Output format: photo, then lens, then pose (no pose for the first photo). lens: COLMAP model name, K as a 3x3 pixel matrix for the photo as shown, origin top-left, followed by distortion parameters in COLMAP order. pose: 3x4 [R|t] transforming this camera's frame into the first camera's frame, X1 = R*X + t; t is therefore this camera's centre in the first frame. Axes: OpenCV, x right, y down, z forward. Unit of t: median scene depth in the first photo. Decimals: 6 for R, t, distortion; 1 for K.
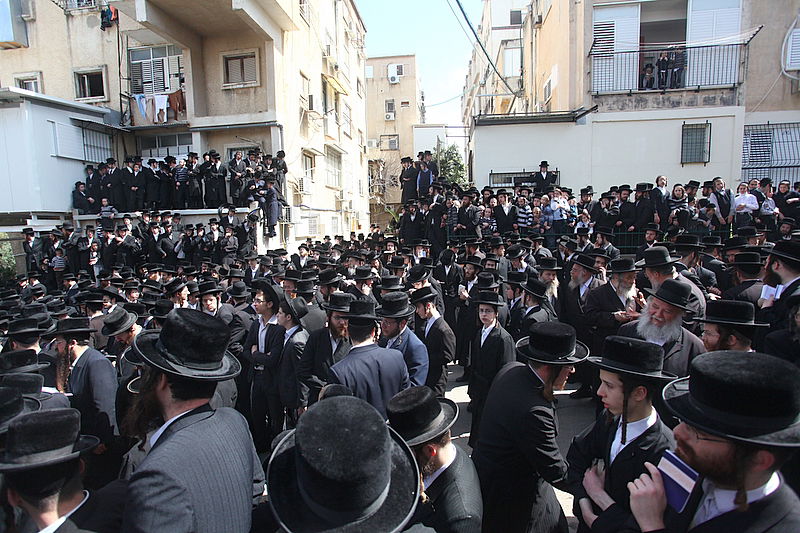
lens RADIAL K [[377.8, 0, 404.5], [0, 377.8, 260.8], [0, 0, 1]] dist [-0.044245, 0.012670]
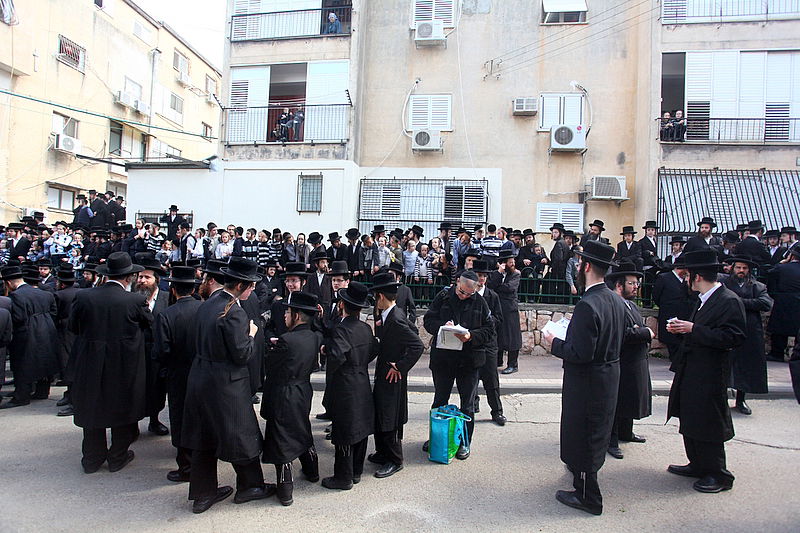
lens RADIAL K [[377.8, 0, 392.4], [0, 377.8, 253.2], [0, 0, 1]] dist [-0.044245, 0.012670]
pose [[0.998454, 0.053801, 0.013988, 0.915088], [-0.051850, 0.992049, -0.114673, -0.035756], [-0.020047, 0.113771, 0.993305, -0.039828]]
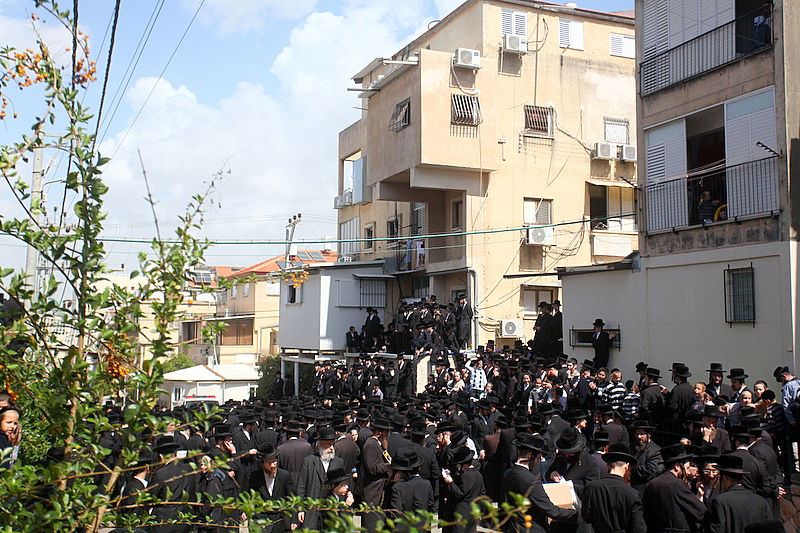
lens RADIAL K [[829.5, 0, 398.0], [0, 829.5, 264.8], [0, 0, 1]] dist [0.008289, 0.000000]
pose [[0.514445, -0.043450, -0.856422, 1.636253], [-0.094692, 0.989729, -0.107094, -0.130082], [0.852279, 0.136190, 0.505047, -0.331110]]
